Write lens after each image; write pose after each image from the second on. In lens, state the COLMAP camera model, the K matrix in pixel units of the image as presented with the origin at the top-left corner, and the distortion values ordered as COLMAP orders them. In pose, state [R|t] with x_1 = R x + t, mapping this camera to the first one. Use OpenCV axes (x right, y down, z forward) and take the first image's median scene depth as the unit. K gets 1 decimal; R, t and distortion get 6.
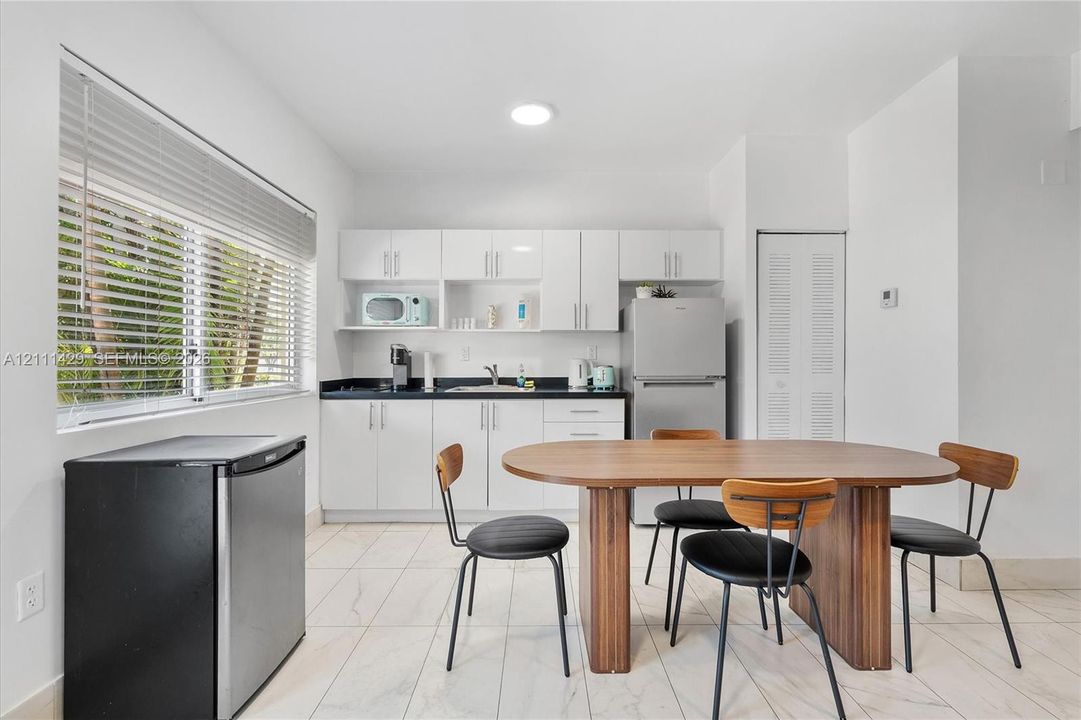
lens RADIAL K [[504.8, 0, 539.9], [0, 504.8, 355.3], [0, 0, 1]] dist [0.001248, 0.000335]
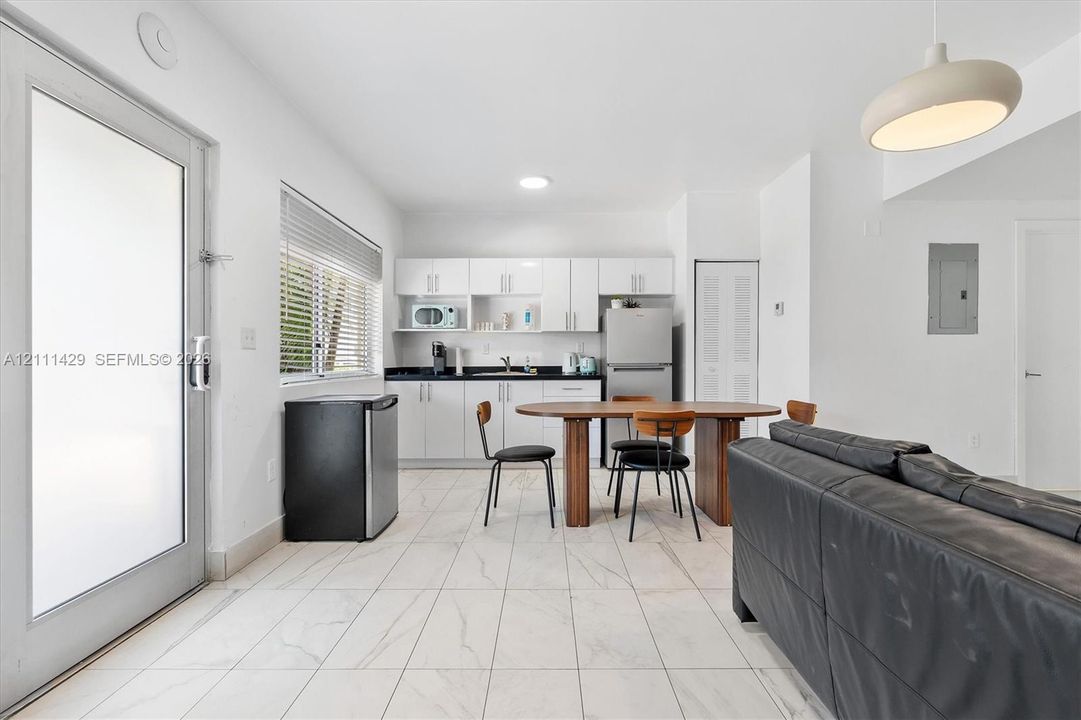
lens RADIAL K [[493.7, 0, 540.5], [0, 493.7, 360.0], [0, 0, 1]] dist [-0.001582, -0.000057]
pose [[0.999911, -0.001878, -0.013190, 0.016655], [0.001998, 0.999957, 0.009110, 0.016413], [0.013173, -0.009135, 0.999872, -0.346686]]
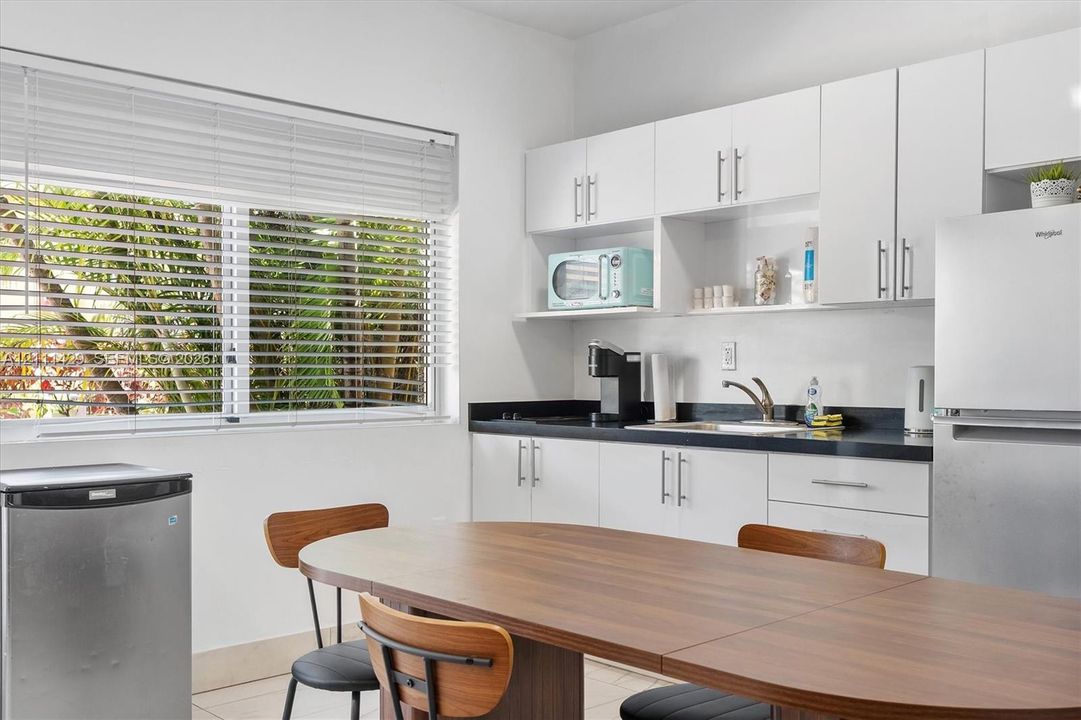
lens RADIAL K [[1056.7, 0, 543.7], [0, 1056.7, 375.6], [0, 0, 1]] dist [0.009658, 0.005558]
pose [[0.682081, 0.004587, -0.731262, 0.543325], [0.007199, 0.999890, 0.012986, 0.001085], [0.731241, -0.014122, 0.681973, 0.159236]]
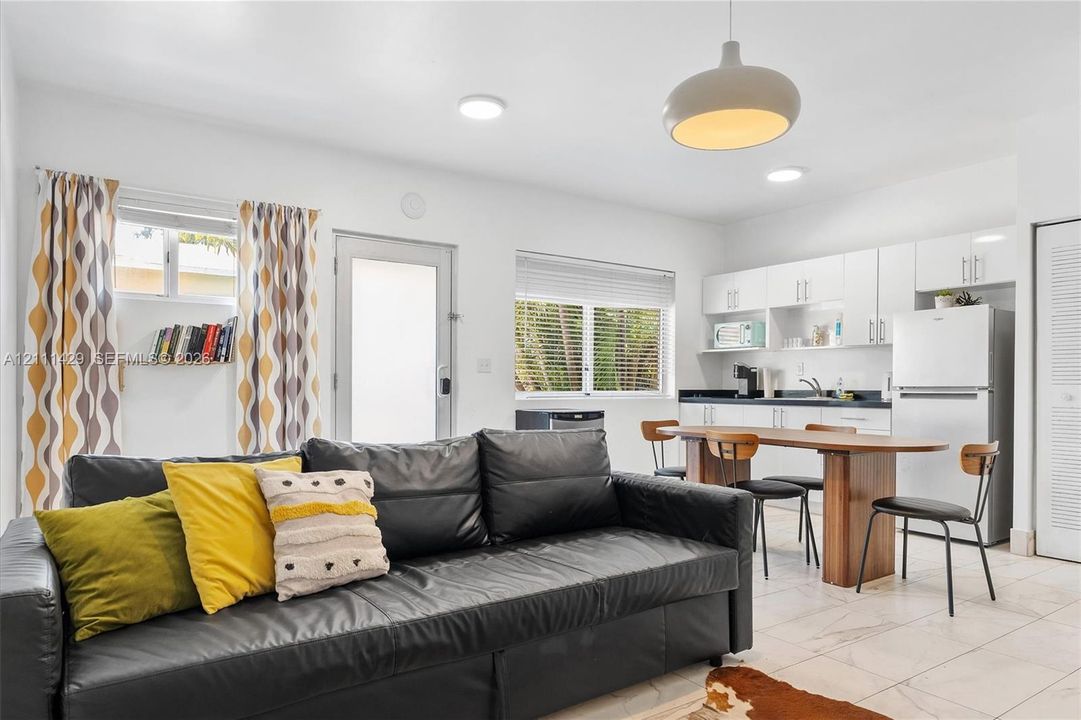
lens RADIAL K [[666.4, 0, 541.8], [0, 666.4, 385.7], [0, 0, 1]] dist [0.001980, 0.001370]
pose [[0.558813, 0.003265, -0.829287, 0.842112], [0.001334, 0.999987, 0.004836, 0.028495], [0.829293, -0.003808, 0.558802, -0.347020]]
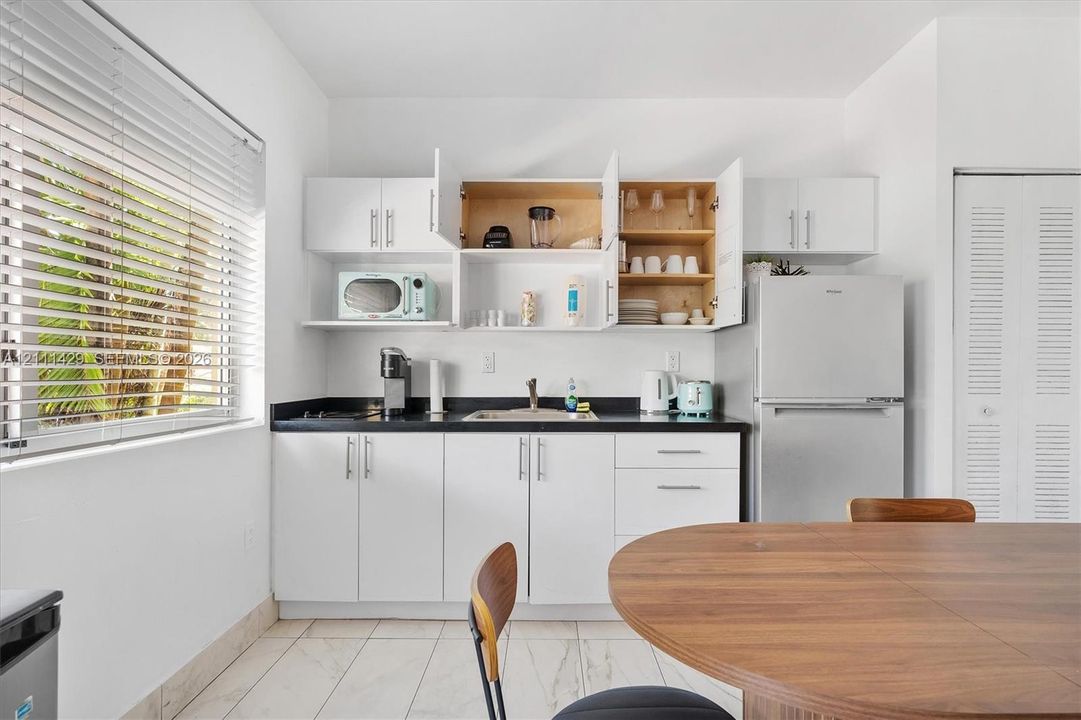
lens RADIAL K [[552.6, 0, 542.8], [0, 552.6, 367.1], [0, 0, 1]] dist [0.001890, 0.001440]
pose [[0.999927, 0.002751, -0.011733, -0.071706], [-0.002741, 0.999996, 0.000841, 0.002434], [0.011735, -0.000809, 0.999931, 0.269554]]
